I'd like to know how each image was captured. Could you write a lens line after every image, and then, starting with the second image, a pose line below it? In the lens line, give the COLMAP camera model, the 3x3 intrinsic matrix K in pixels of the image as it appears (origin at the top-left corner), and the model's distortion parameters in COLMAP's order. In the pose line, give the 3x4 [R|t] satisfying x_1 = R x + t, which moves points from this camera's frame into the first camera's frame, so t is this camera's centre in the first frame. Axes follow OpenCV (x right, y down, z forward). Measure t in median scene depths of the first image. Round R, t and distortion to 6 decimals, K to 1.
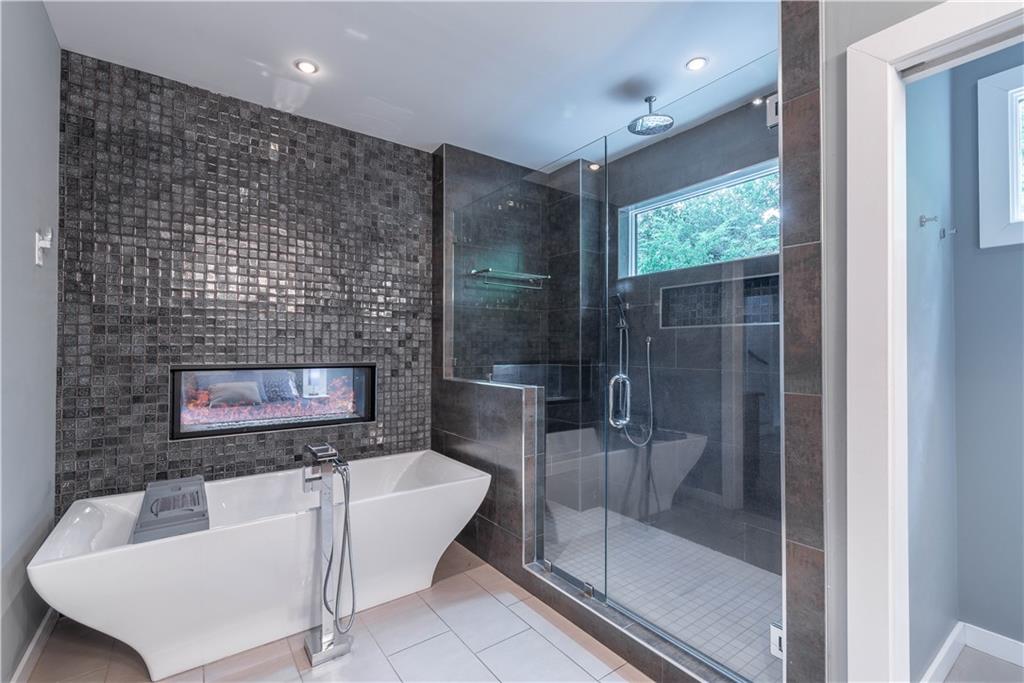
lens RADIAL K [[447.8, 0, 511.9], [0, 447.8, 343.6], [0, 0, 1]] dist [0.000884, -0.000236]
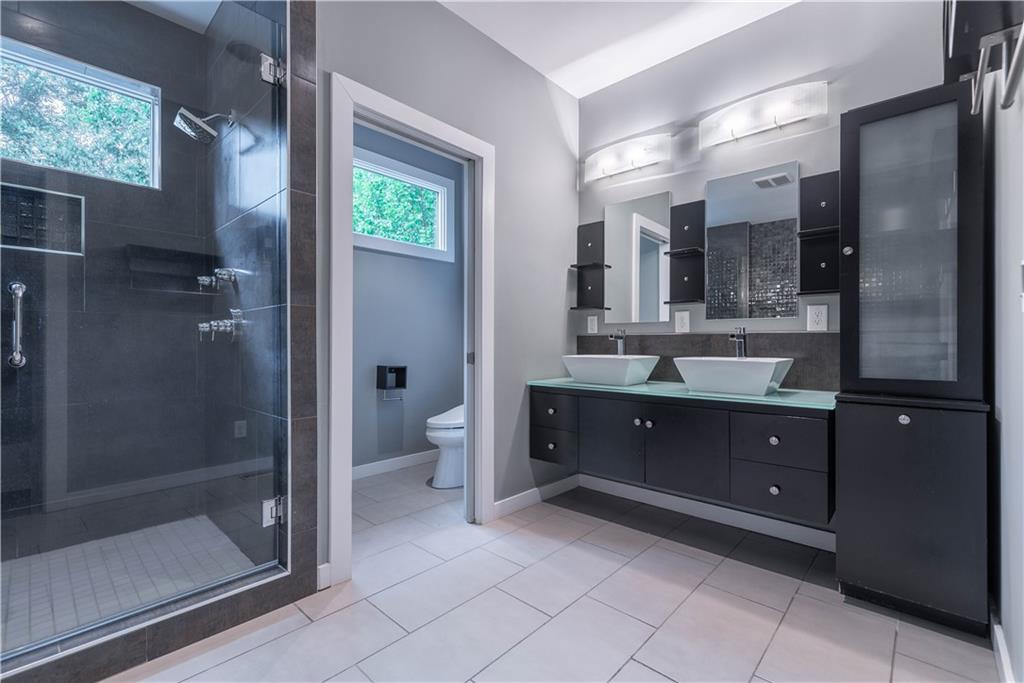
lens RADIAL K [[447.8, 0, 512.1], [0, 447.8, 342.5], [0, 0, 1]] dist [0.000884, -0.000236]
pose [[-0.193878, -0.001682, 0.981024, -0.777100], [-0.013560, 0.999908, -0.000966, 0.217074], [-0.980932, -0.013490, -0.193883, 0.650334]]
